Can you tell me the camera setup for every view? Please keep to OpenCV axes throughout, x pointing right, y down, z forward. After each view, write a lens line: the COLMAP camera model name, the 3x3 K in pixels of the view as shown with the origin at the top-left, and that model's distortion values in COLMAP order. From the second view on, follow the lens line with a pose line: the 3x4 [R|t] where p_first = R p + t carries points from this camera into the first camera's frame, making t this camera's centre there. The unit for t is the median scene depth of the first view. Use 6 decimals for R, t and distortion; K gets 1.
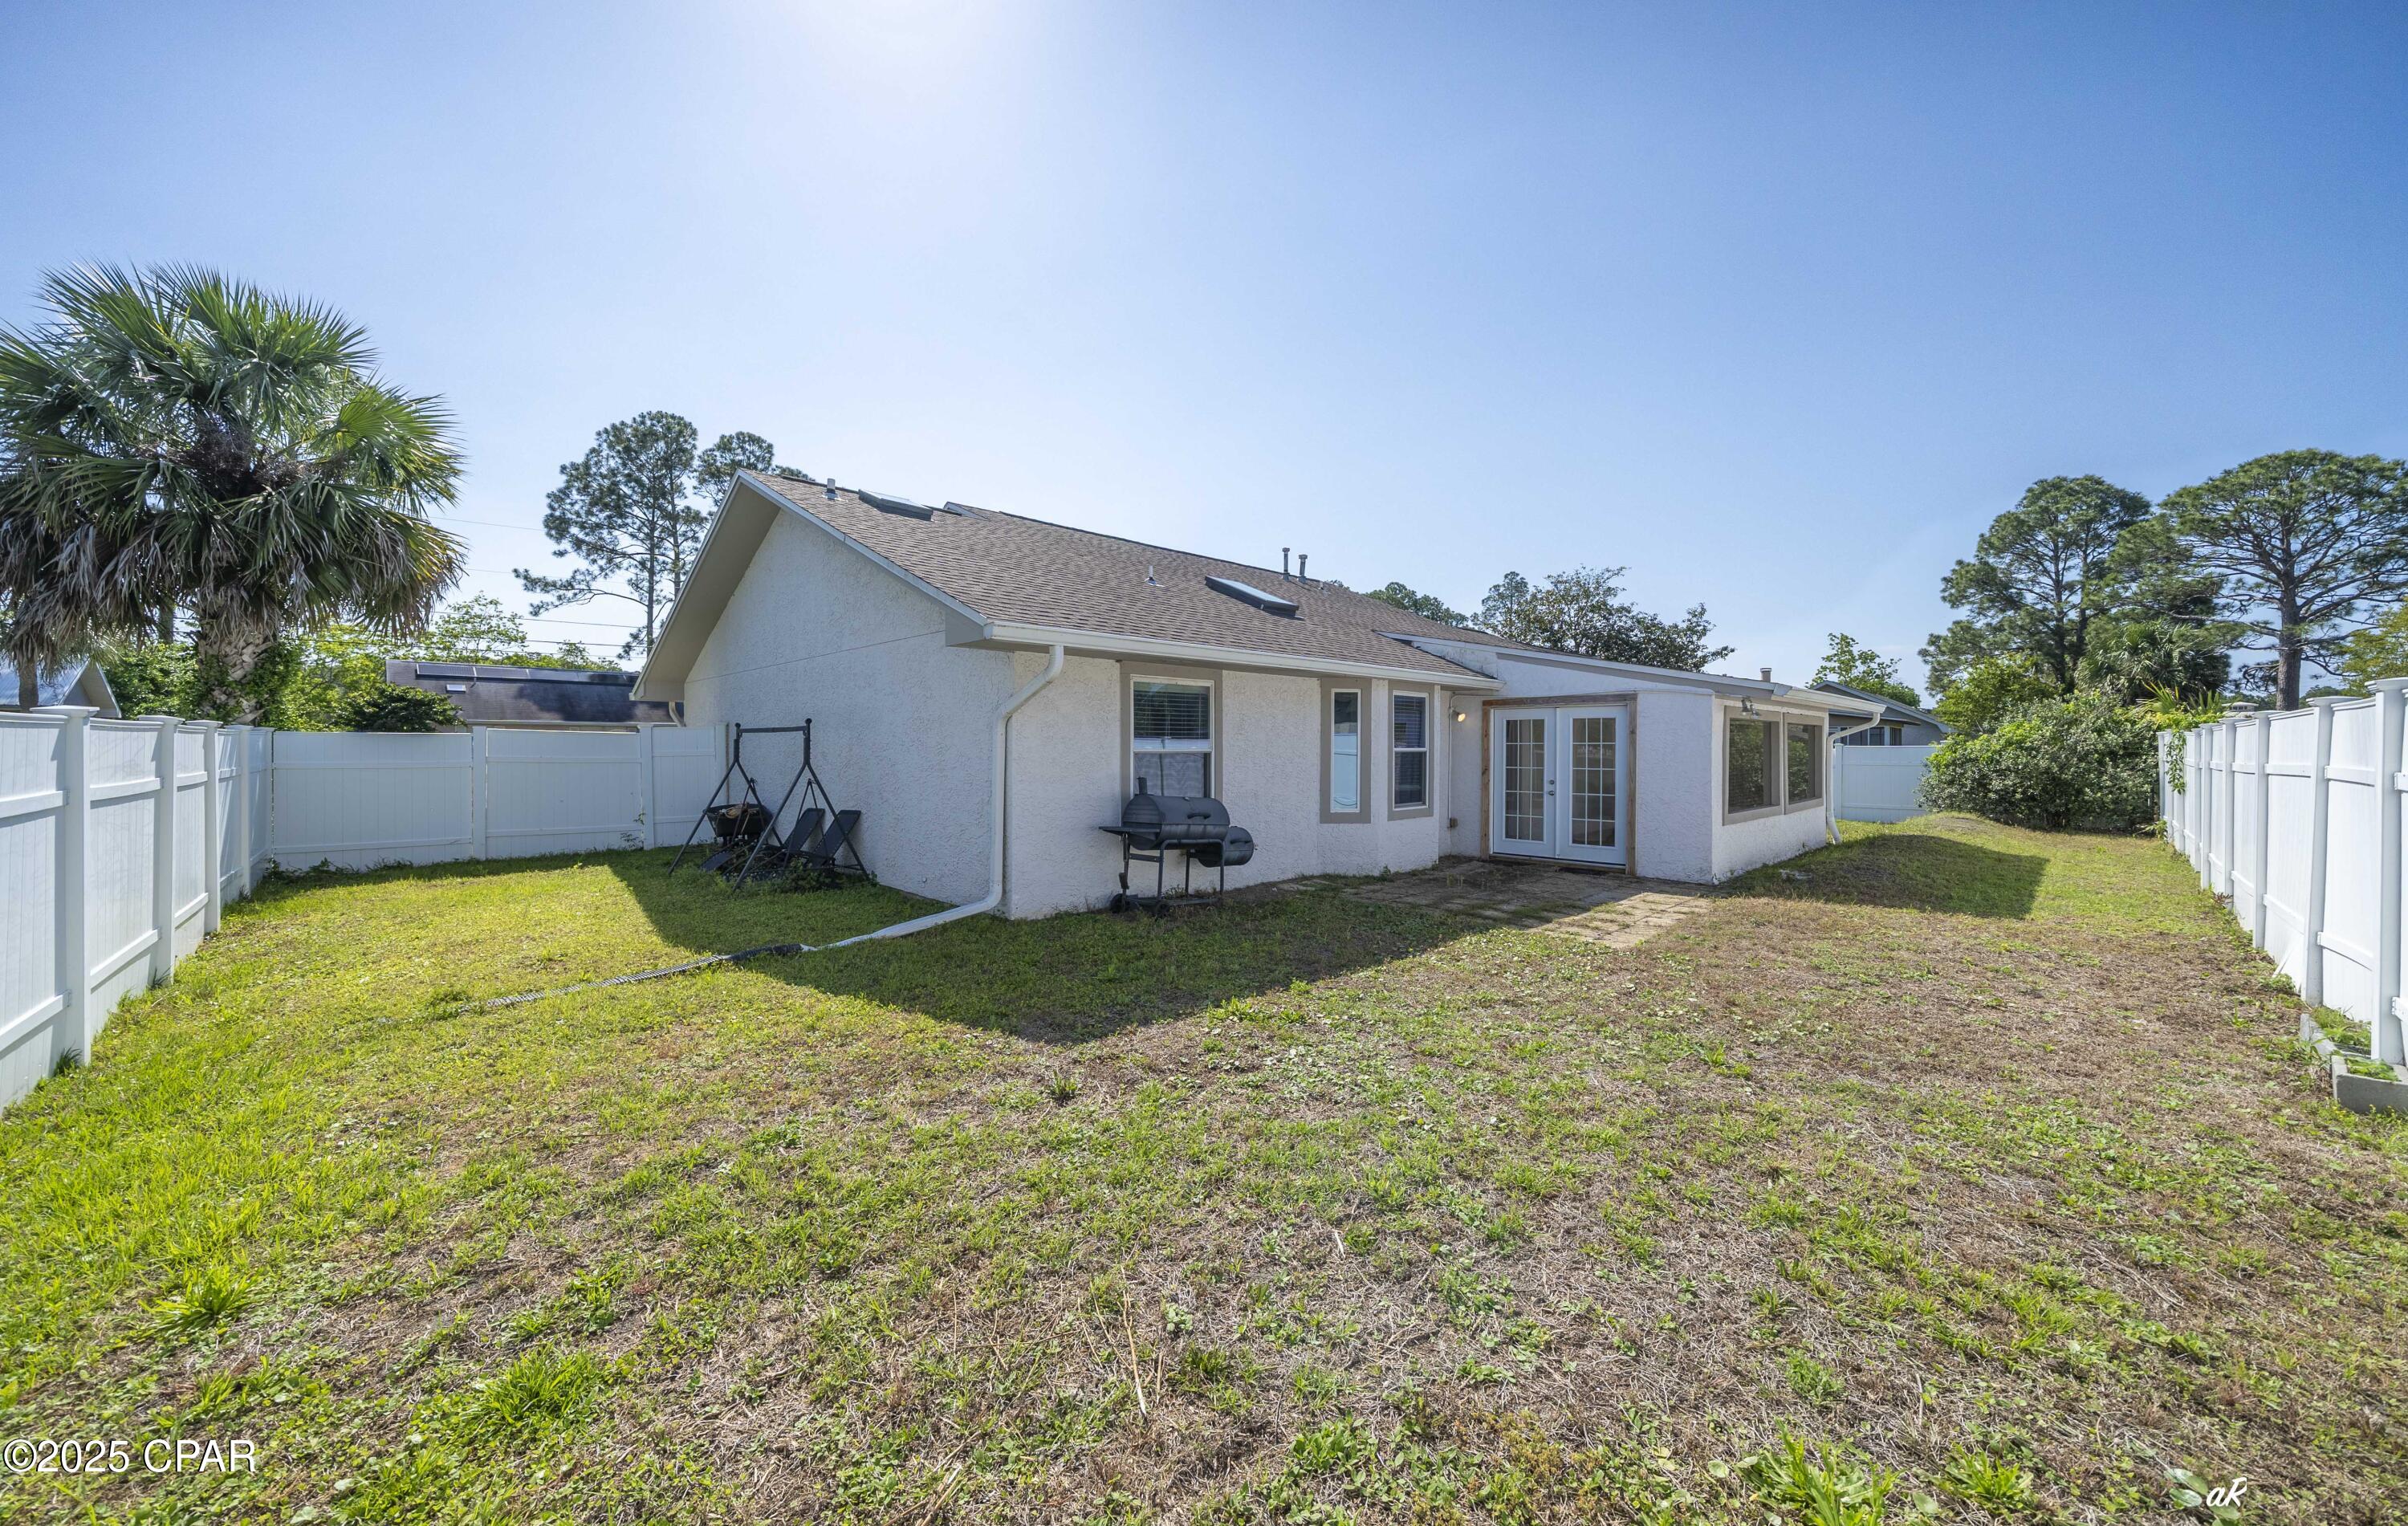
lens RADIAL K [[838.3, 0, 1204.1], [0, 838.3, 753.8], [0, 0, 1]] dist [0.001342, -0.000101]
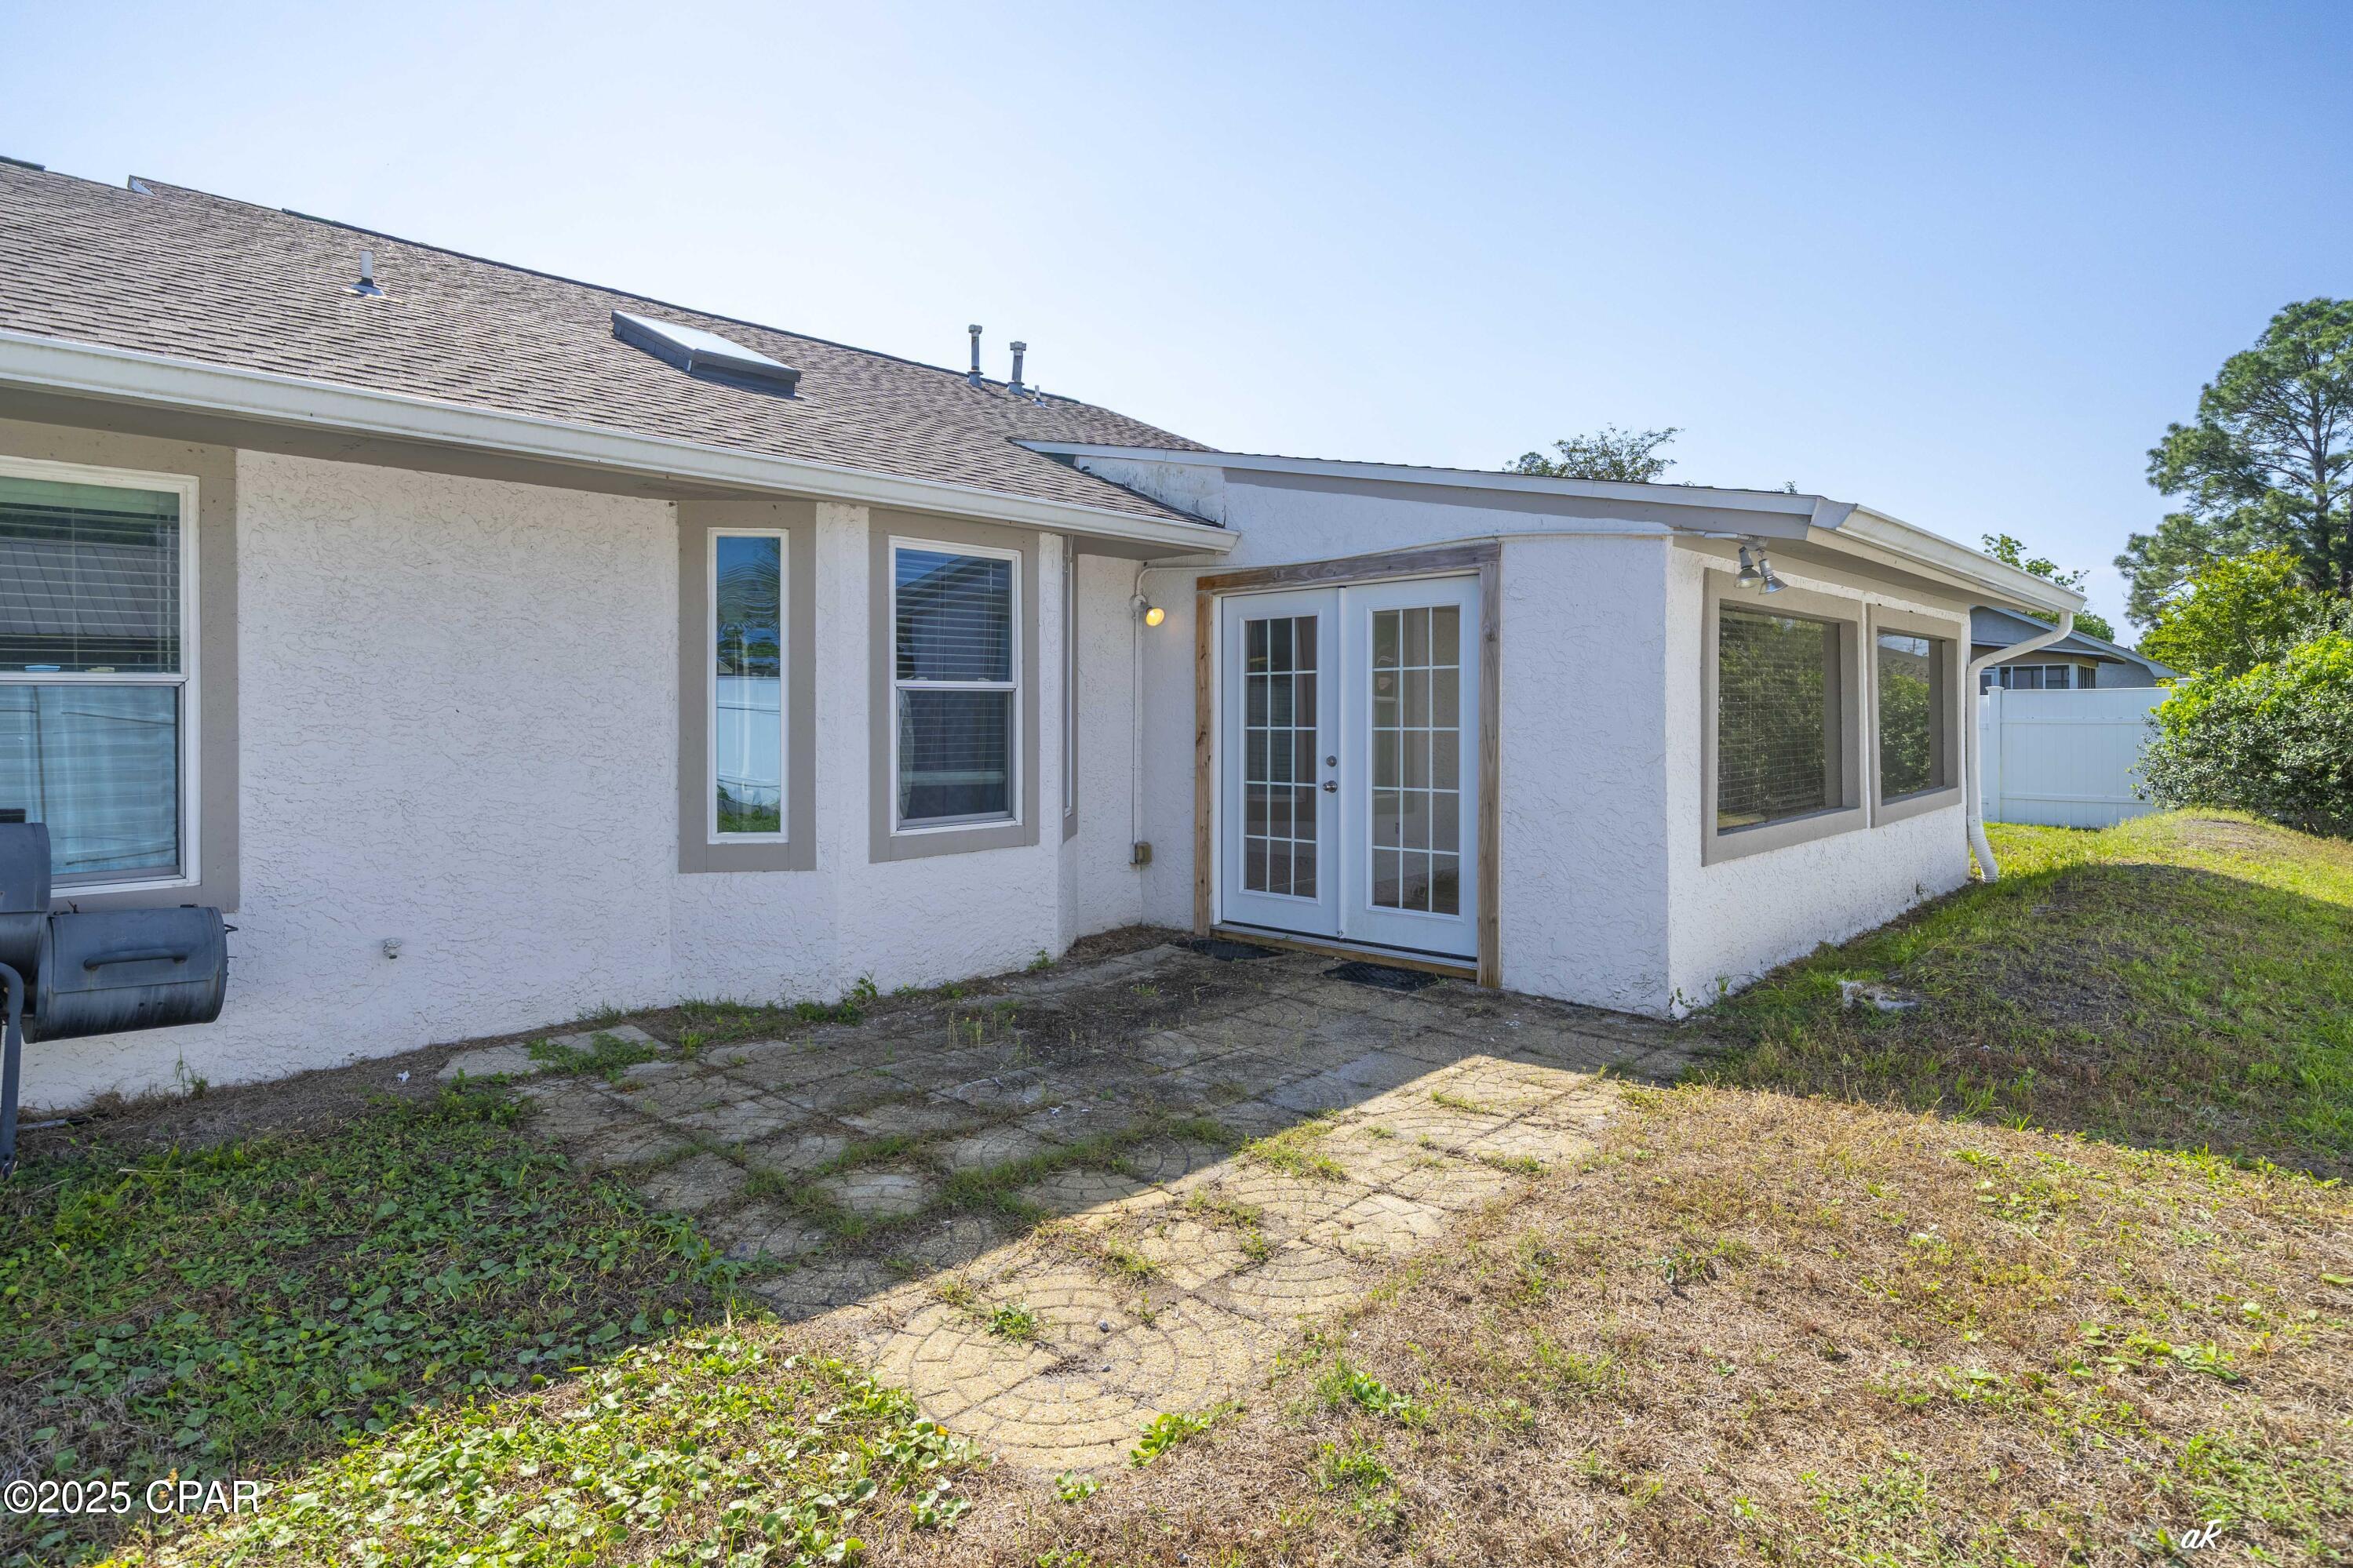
lens RADIAL K [[1164.3, 0, 1162.9], [0, 1164.3, 722.8], [0, 0, 1]] dist [0.002171, 0.002237]
pose [[0.999663, -0.007841, 0.024741, 0.274591], [0.007833, 0.999969, 0.000429, 0.011708], [-0.024743, -0.000235, 0.999694, 0.355220]]
